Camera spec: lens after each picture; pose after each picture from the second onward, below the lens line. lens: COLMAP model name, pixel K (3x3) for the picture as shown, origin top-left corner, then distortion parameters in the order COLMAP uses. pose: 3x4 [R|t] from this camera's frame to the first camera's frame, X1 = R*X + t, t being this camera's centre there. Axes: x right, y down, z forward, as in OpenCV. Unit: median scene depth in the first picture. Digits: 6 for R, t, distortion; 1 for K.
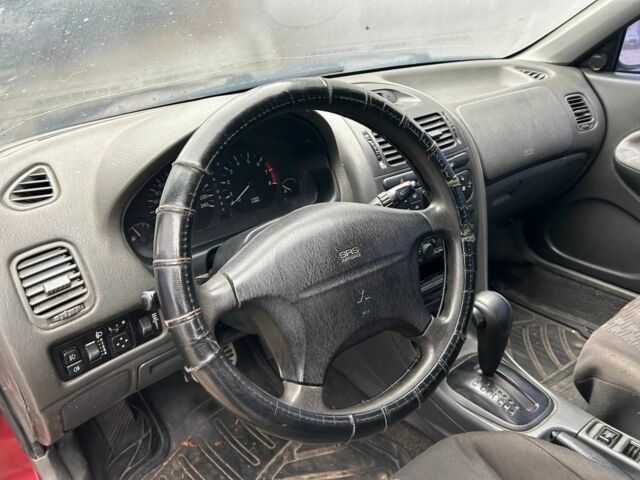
lens RADIAL K [[478.2, 0, 320.2], [0, 478.2, 240.7], [0, 0, 1]] dist [0.039584, -0.011896]
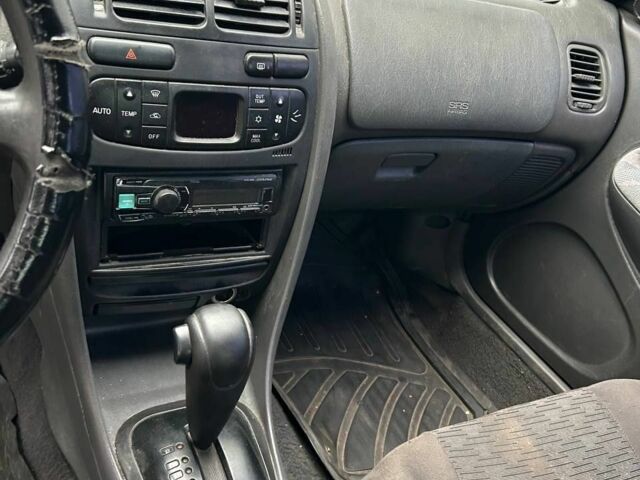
lens RADIAL K [[631.4, 0, 320.1], [0, 631.4, 239.3], [0, 0, 1]] dist [0.032507, 0.000000]
pose [[0.940934, 0.338093, 0.018328, 0.283873], [-0.338209, 0.935939, 0.098148, -0.051213], [0.016029, -0.098550, 0.995003, 0.207701]]
